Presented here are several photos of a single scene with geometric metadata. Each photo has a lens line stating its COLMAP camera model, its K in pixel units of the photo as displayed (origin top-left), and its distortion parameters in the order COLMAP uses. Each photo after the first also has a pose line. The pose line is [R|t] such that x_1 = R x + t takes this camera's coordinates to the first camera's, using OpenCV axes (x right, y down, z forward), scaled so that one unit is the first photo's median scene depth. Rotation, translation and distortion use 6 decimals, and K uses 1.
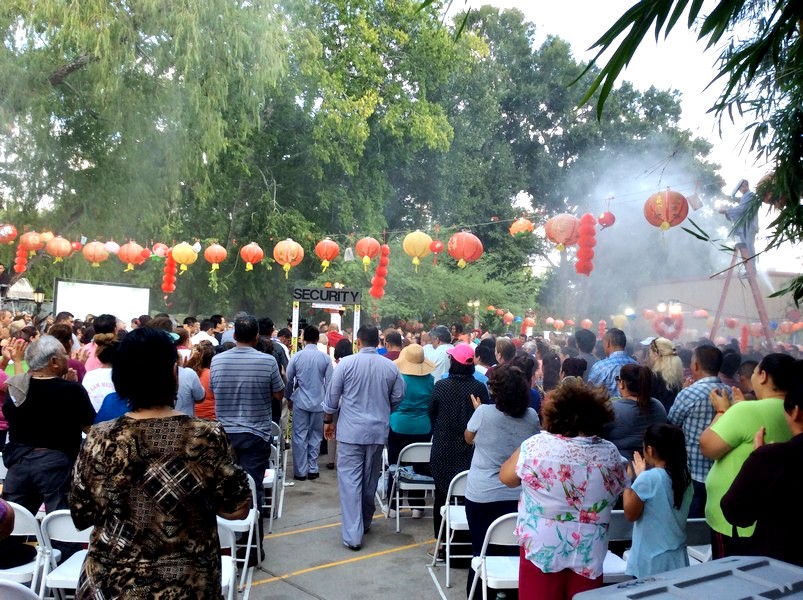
lens RADIAL K [[725.6, 0, 406.6], [0, 725.6, 310.8], [0, 0, 1]] dist [0.134309, -0.259936]
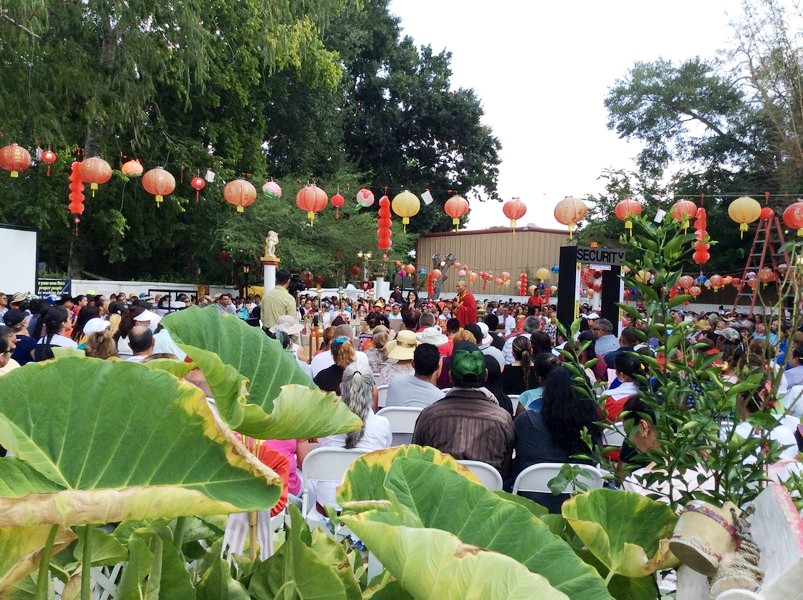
lens RADIAL K [[725.6, 0, 406.6], [0, 725.6, 310.8], [0, 0, 1]] dist [0.134309, -0.259936]
pose [[0.873625, -0.025559, 0.485929, -0.440541], [-0.011402, 0.997270, 0.072953, -0.009188], [-0.486467, -0.069274, 0.870948, 0.161632]]
